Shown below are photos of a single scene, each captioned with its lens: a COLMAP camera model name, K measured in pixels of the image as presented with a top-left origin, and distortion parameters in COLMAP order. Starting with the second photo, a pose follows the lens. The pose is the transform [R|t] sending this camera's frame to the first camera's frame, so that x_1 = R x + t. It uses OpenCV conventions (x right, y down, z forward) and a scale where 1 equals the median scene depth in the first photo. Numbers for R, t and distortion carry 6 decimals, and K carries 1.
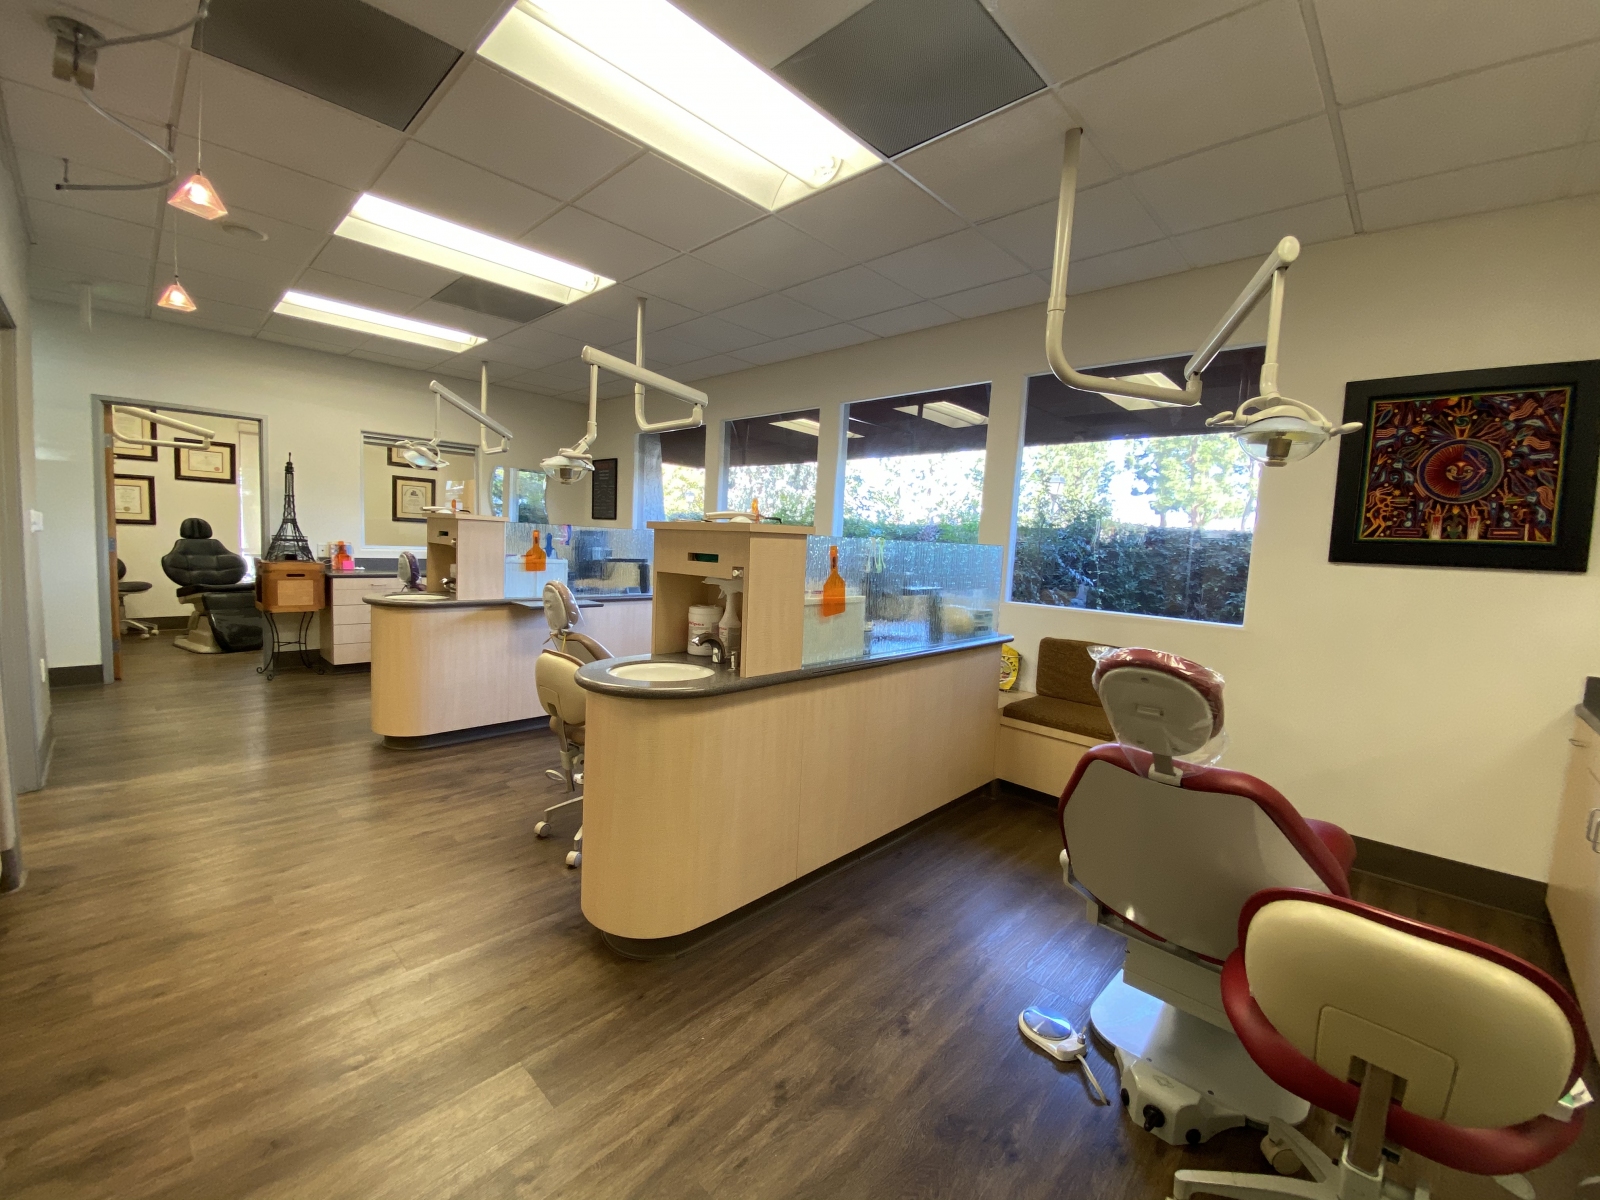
lens RADIAL K [[657.6, 0, 793.4], [0, 657.6, 600.1], [0, 0, 1]] dist [-0.015510, -0.000952]
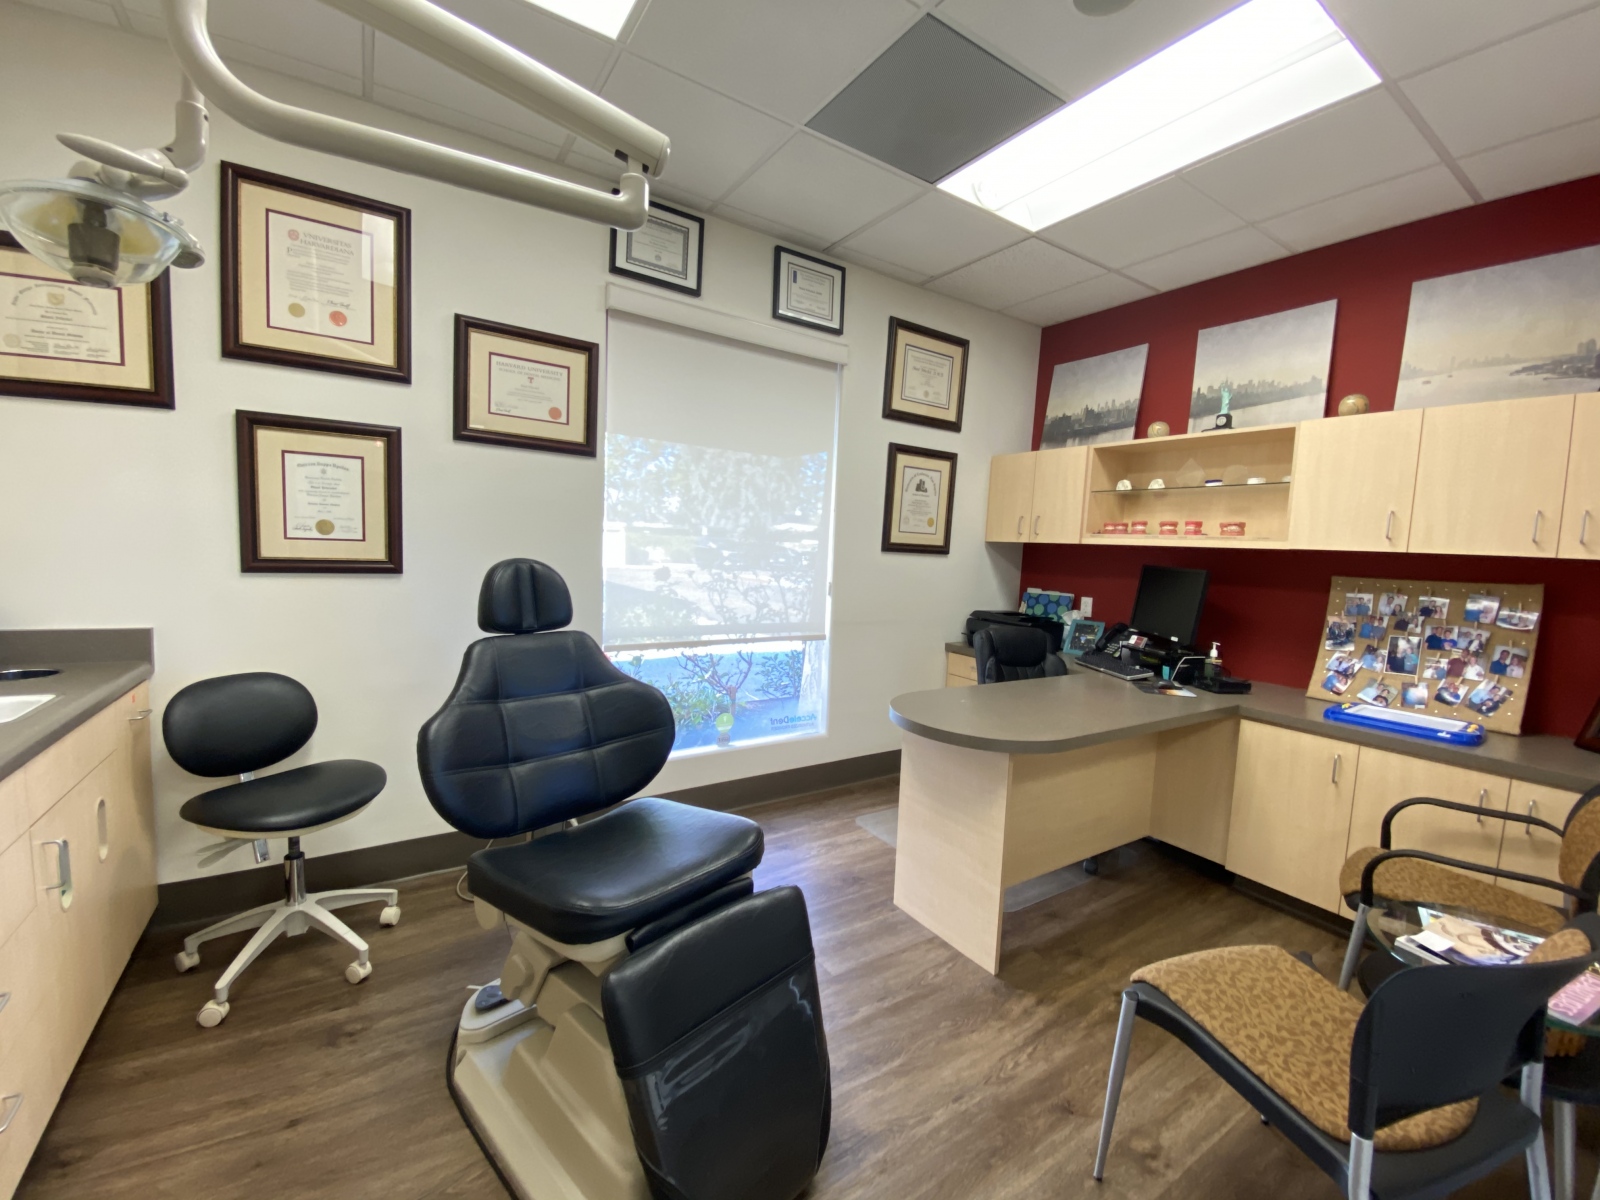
lens RADIAL K [[657.6, 0, 808.4], [0, 657.6, 605.6], [0, 0, 1]] dist [-0.015510, -0.000952]
pose [[0.972507, 0.009907, -0.232662, -0.708913], [-0.014567, 0.999726, -0.018321, -0.097848], [0.232416, 0.021207, 0.972385, 0.727471]]
